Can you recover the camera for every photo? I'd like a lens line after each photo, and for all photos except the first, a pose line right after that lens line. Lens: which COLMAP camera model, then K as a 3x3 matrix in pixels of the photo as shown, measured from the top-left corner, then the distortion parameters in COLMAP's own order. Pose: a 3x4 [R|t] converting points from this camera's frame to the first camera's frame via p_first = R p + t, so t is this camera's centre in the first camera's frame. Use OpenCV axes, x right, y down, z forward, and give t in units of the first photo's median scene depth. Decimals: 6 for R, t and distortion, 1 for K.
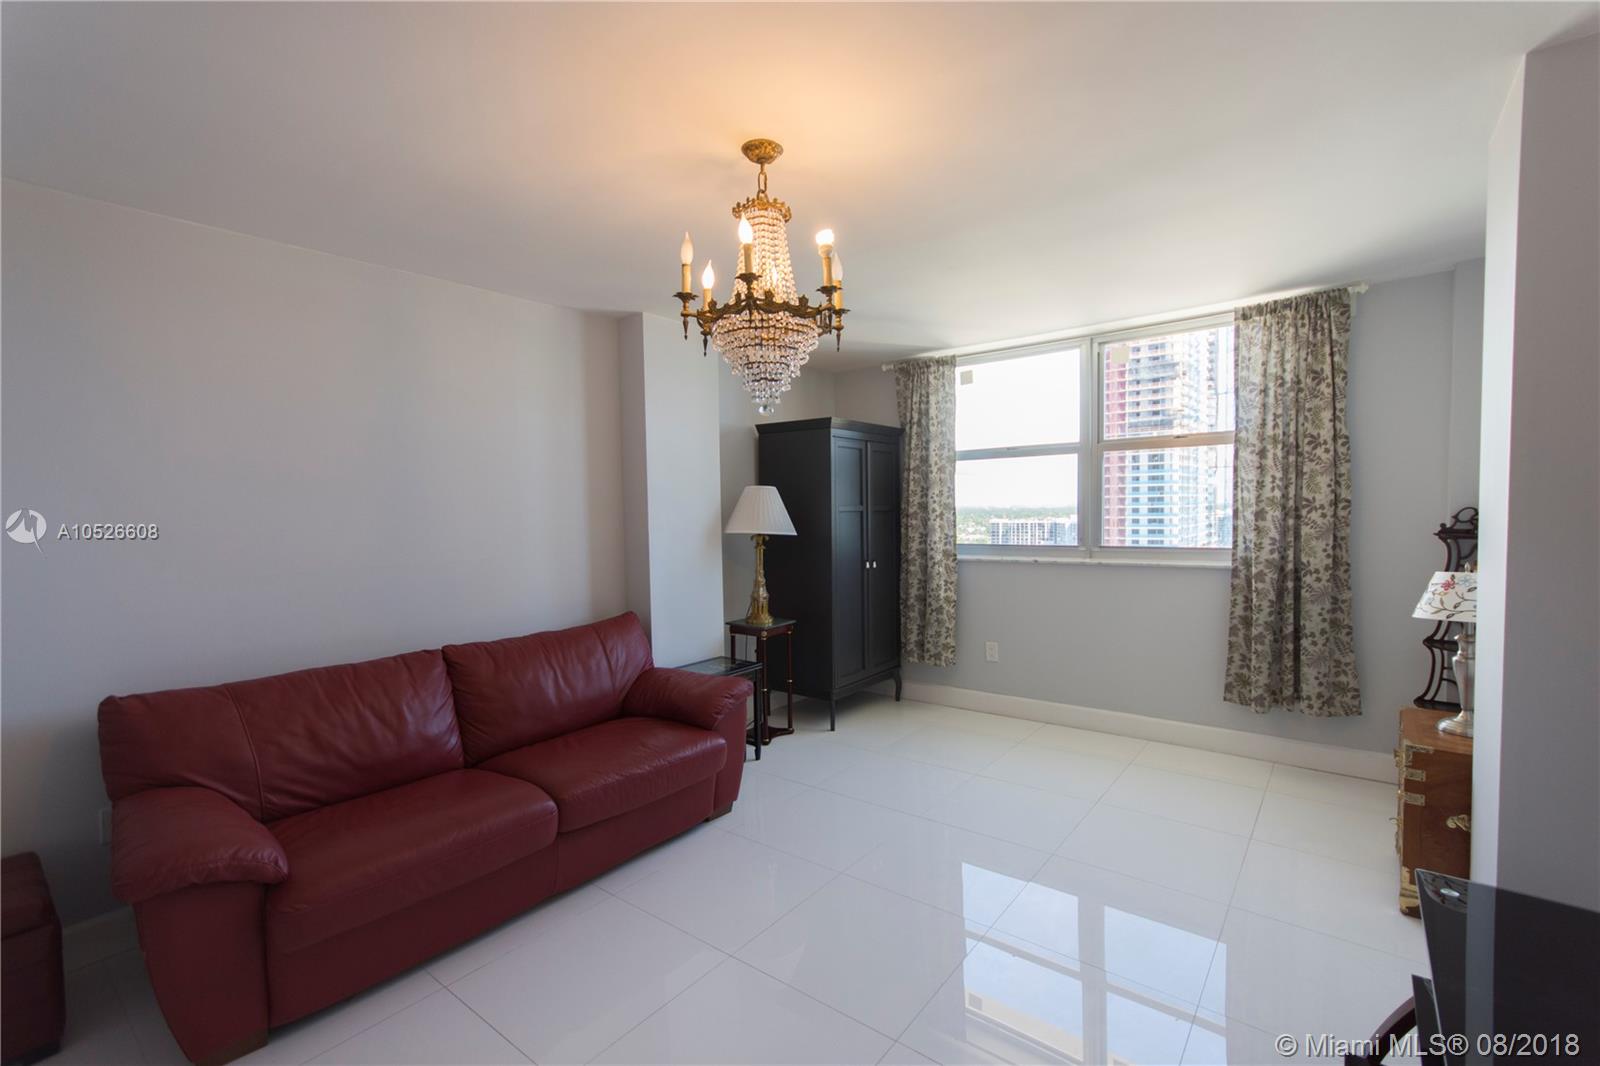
lens RADIAL K [[704.0, 0, 808.8], [0, 704.0, 538.6], [0, 0, 1]] dist [0.003432, 0.003390]
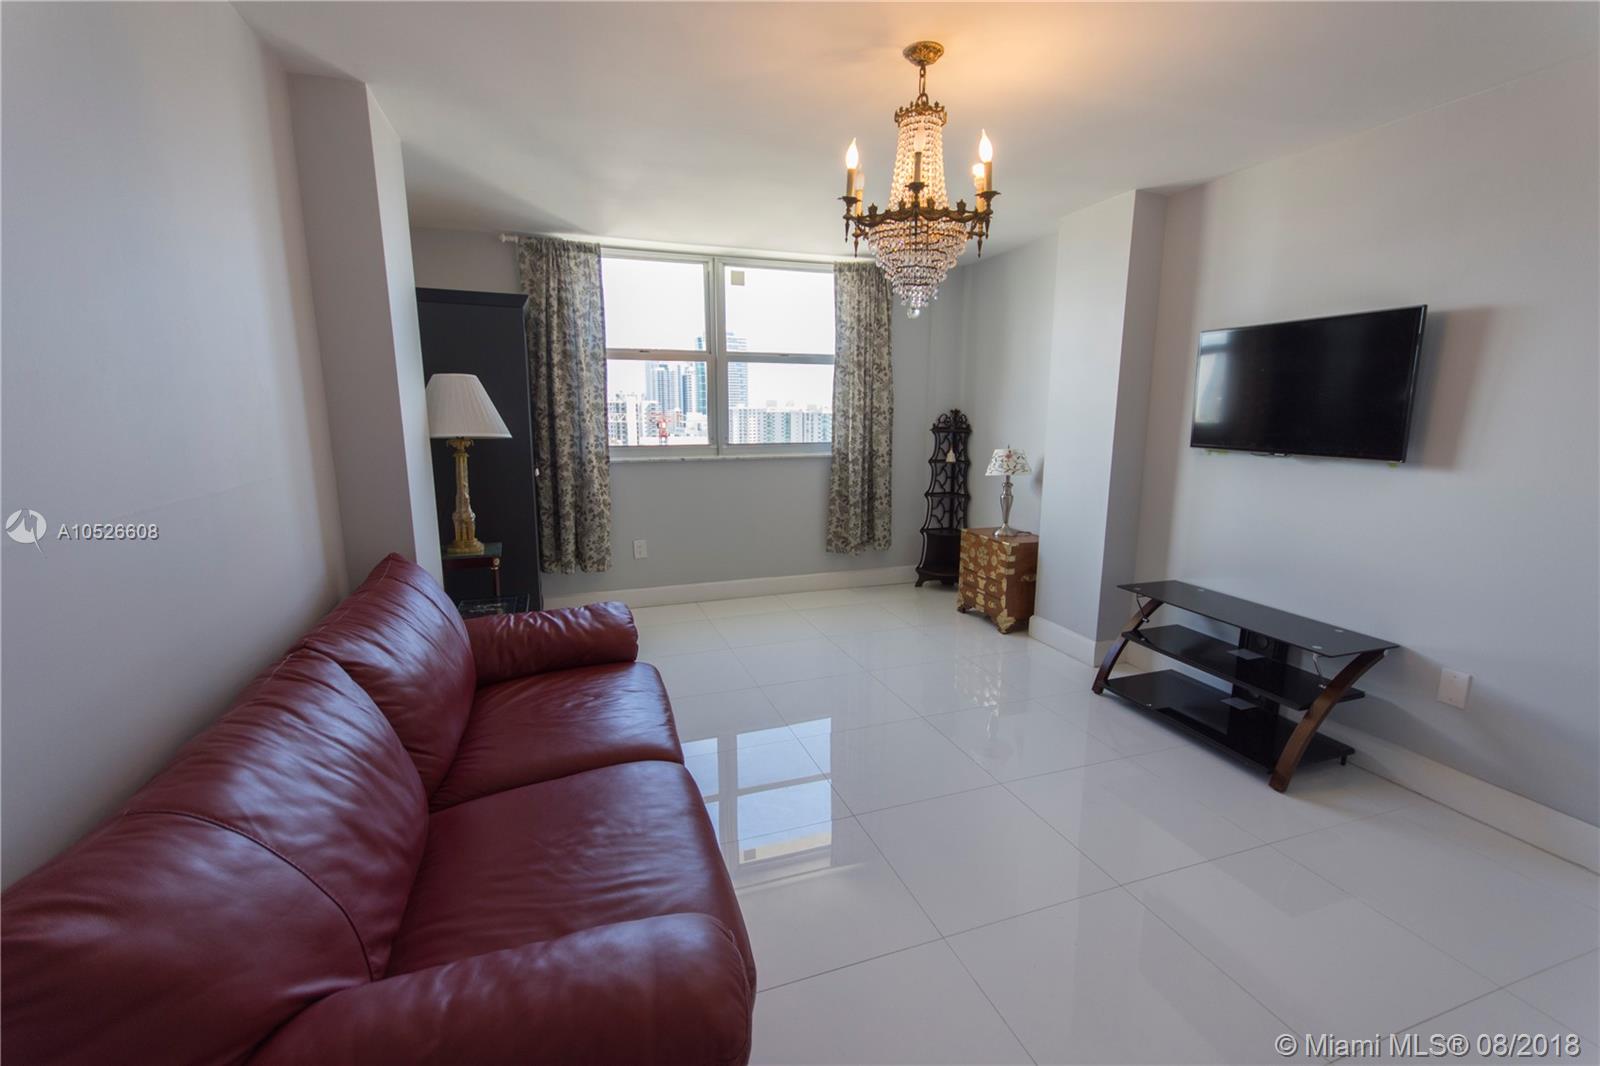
lens RADIAL K [[704.0, 0, 804.5], [0, 704.0, 529.0], [0, 0, 1]] dist [0.003432, 0.003390]
pose [[0.531870, -0.122798, 0.837875, -0.611602], [0.024918, 0.991271, 0.129462, 0.002568], [-0.846459, -0.047978, 0.530287, 0.313325]]
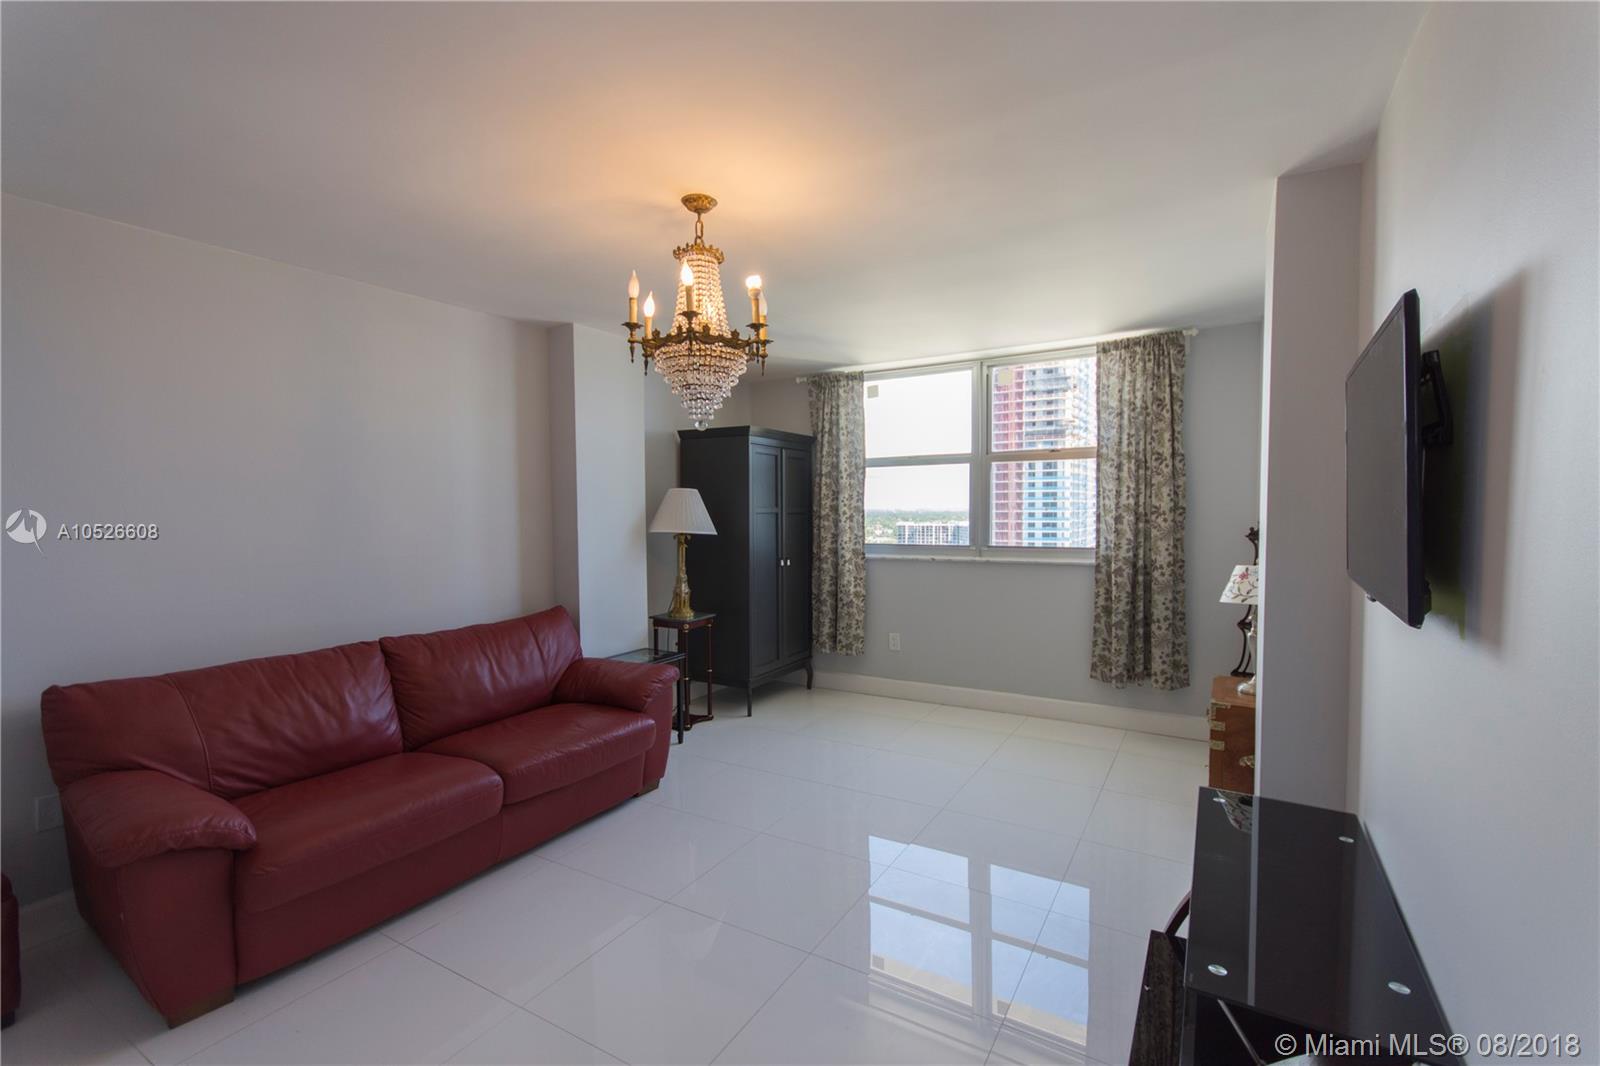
lens RADIAL K [[704.0, 0, 808.8], [0, 704.0, 529.5], [0, 0, 1]] dist [0.003432, 0.003390]
pose [[0.991875, 0.006422, 0.127052, -0.017278], [-0.004496, 0.999871, -0.015443, 0.003777], [-0.127135, 0.014746, 0.991776, -0.094400]]
